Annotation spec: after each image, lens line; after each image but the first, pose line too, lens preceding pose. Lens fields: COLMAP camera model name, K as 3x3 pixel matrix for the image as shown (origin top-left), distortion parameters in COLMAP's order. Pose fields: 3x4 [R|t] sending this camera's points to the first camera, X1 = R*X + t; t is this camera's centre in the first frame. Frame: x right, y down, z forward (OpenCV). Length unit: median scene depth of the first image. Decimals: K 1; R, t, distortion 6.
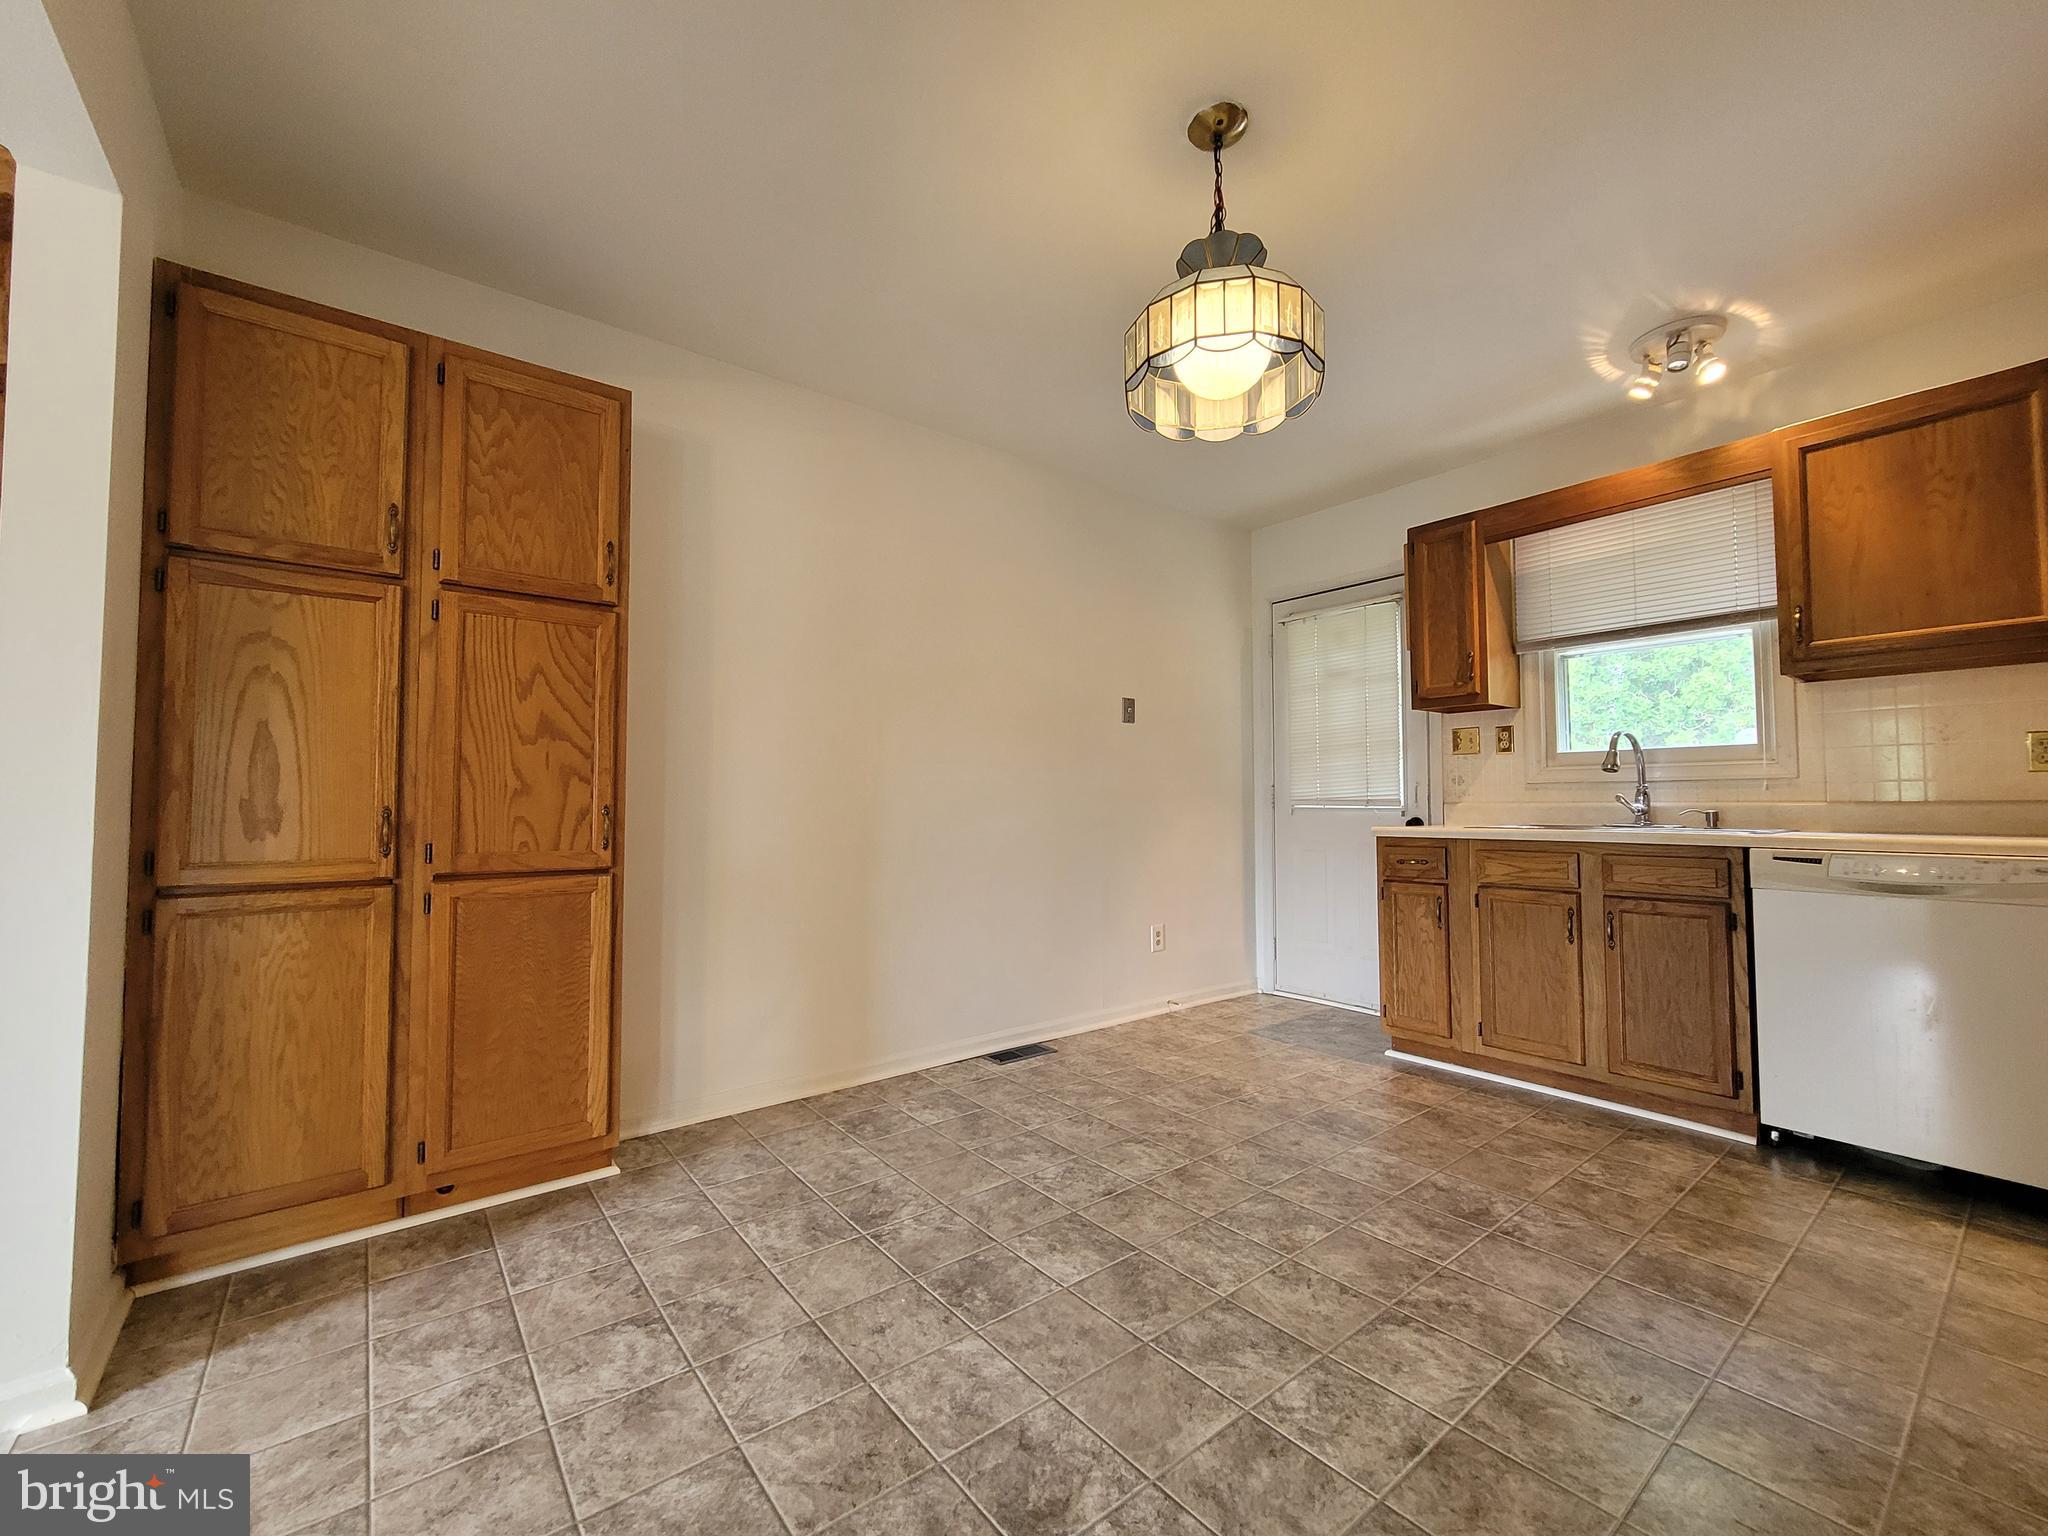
lens RADIAL K [[839.6, 0, 1028.8], [0, 839.6, 771.7], [0, 0, 1]] dist [0.000935, -0.000420]
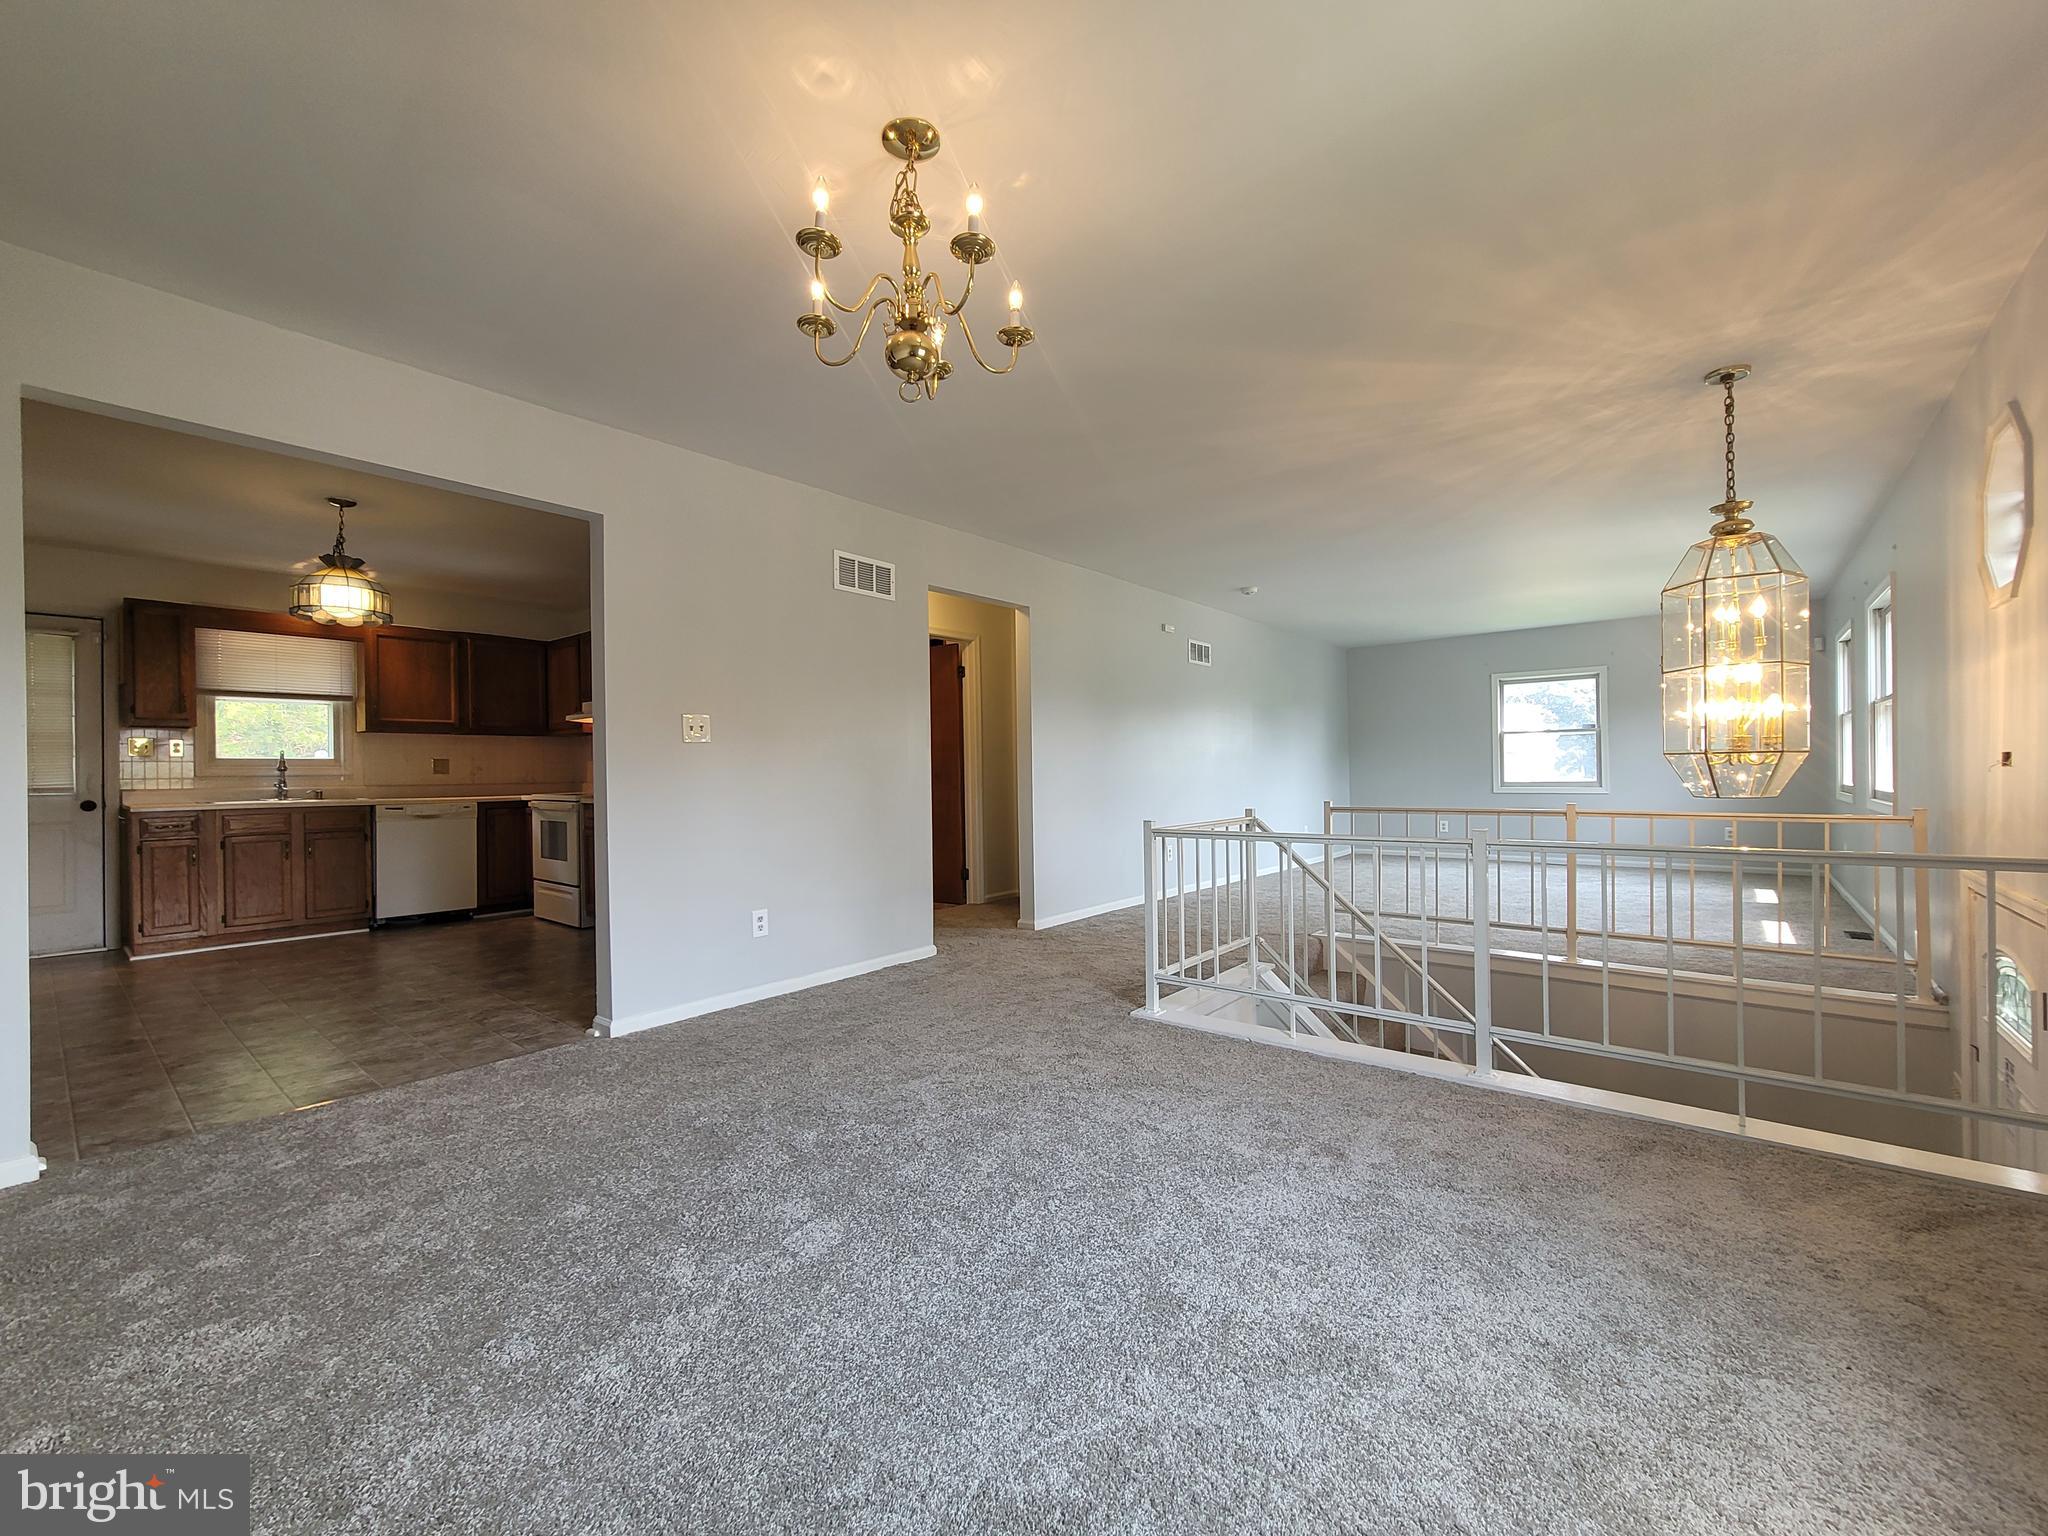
lens RADIAL K [[839.6, 0, 1016.1], [0, 839.6, 775.0], [0, 0, 1]] dist [0.000935, -0.000420]
pose [[-0.204358, 0.003828, 0.978889, -1.798668], [-0.024746, 0.999653, -0.009075, -0.018030], [-0.978583, -0.026078, -0.204193, -0.285982]]
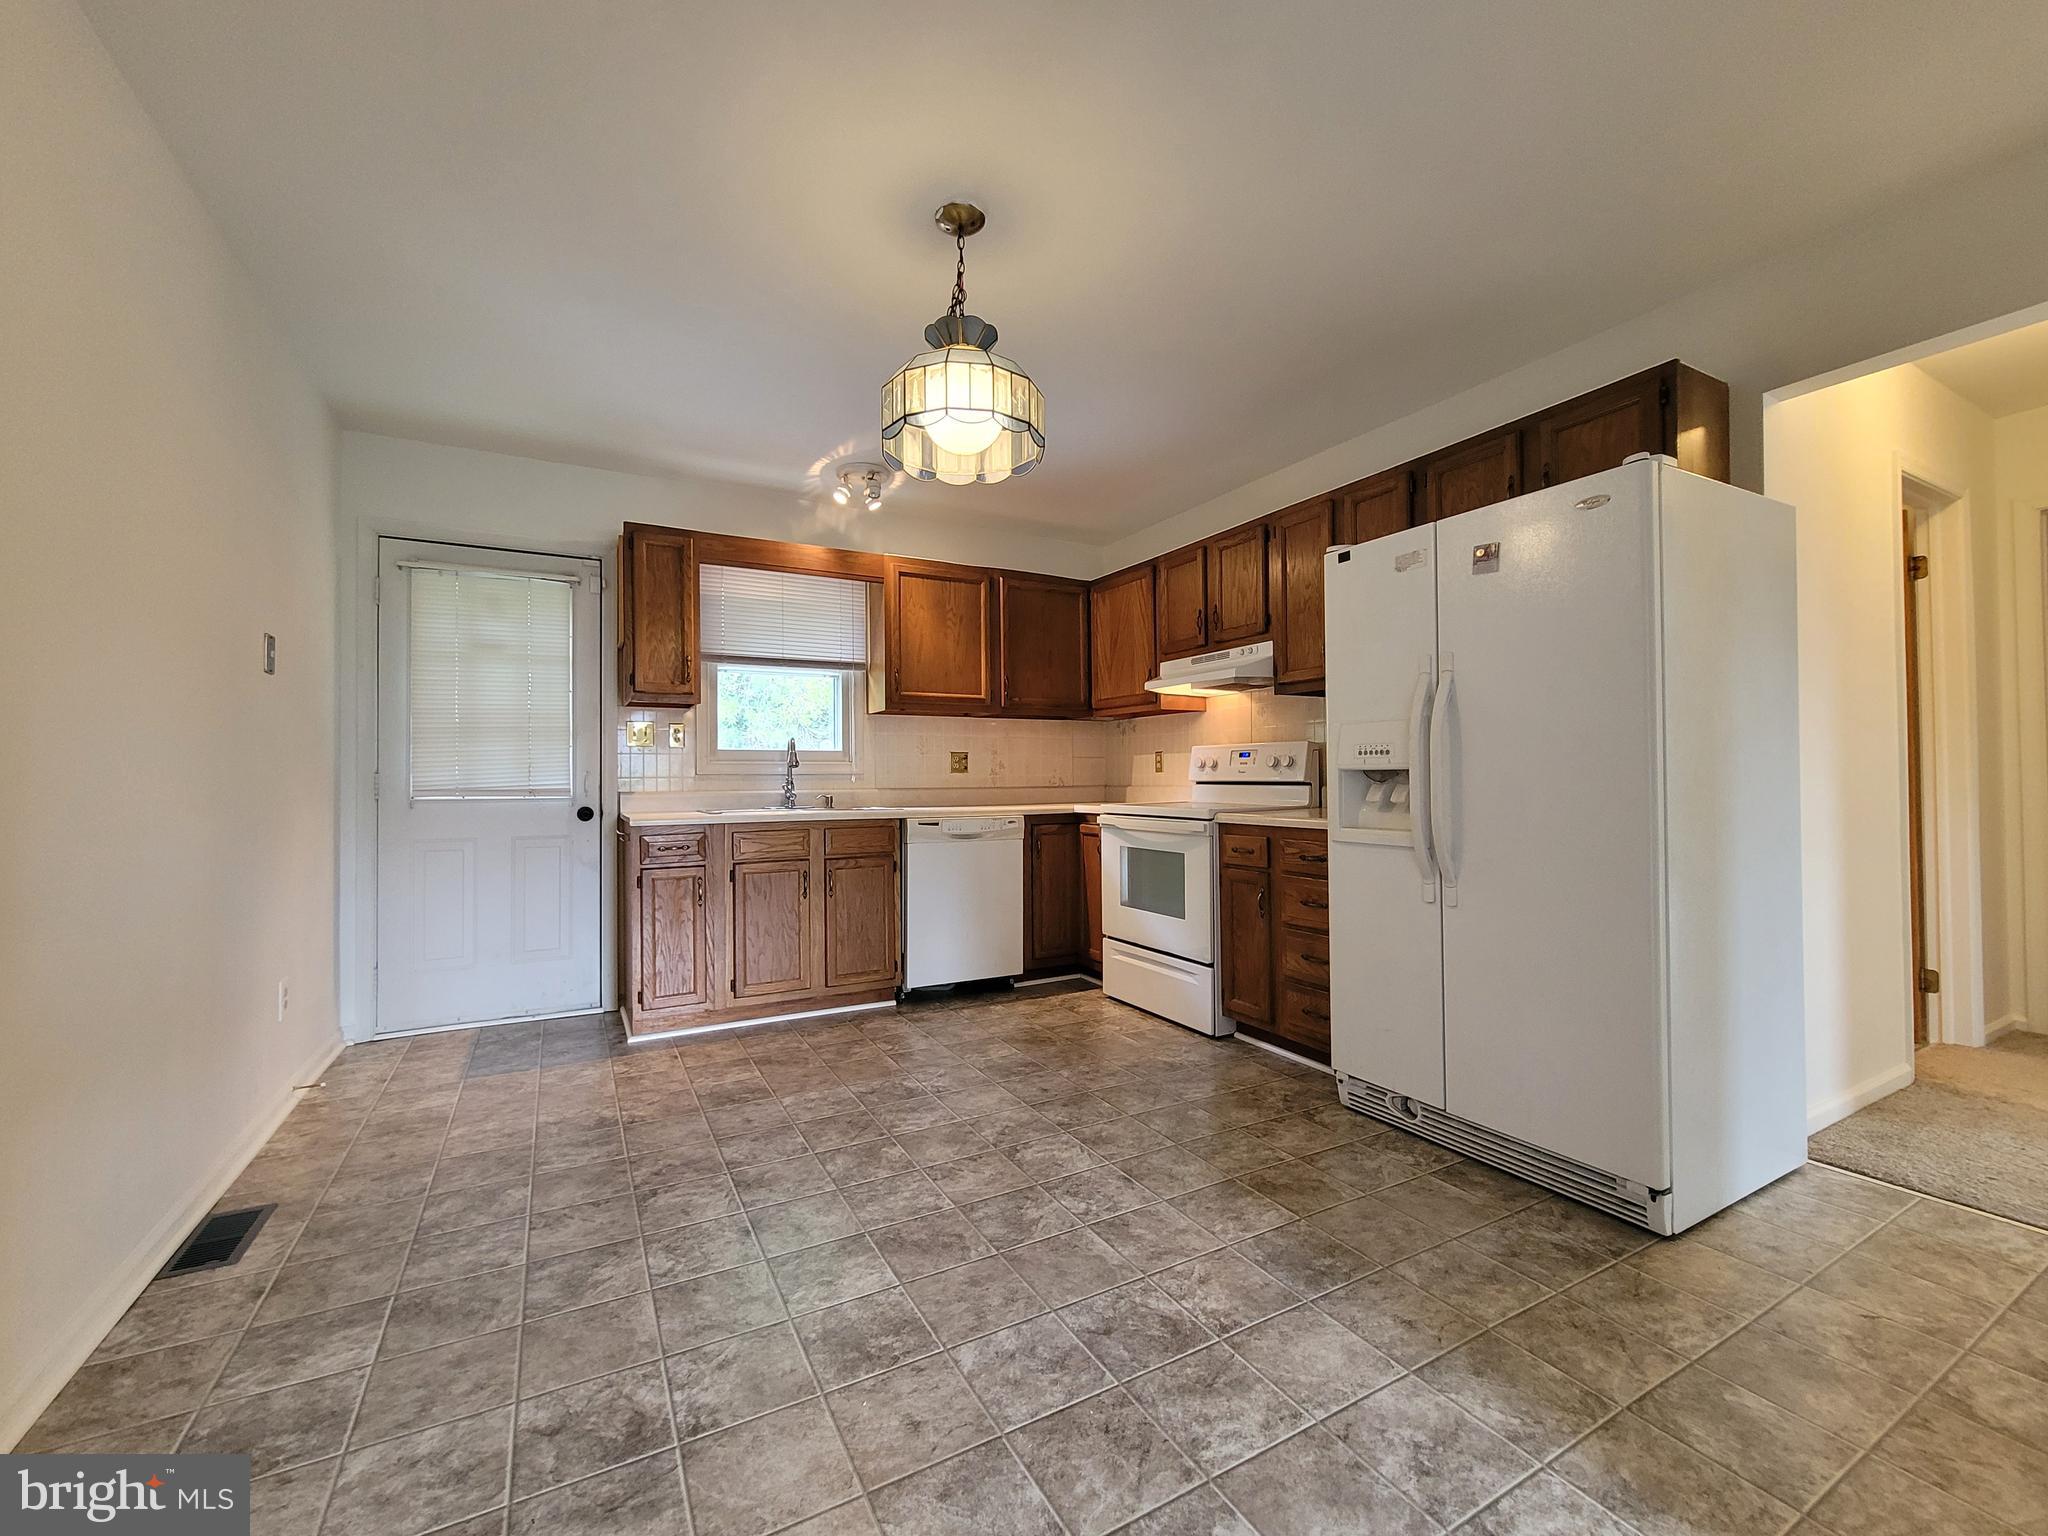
lens RADIAL K [[839.6, 0, 1012.4], [0, 839.6, 775.3], [0, 0, 1]] dist [0.000935, -0.000420]
pose [[0.171470, 0.007472, 0.985161, -0.660448], [-0.030257, 0.999539, -0.002315, 0.005995], [-0.984725, -0.029411, 0.171617, 0.513455]]
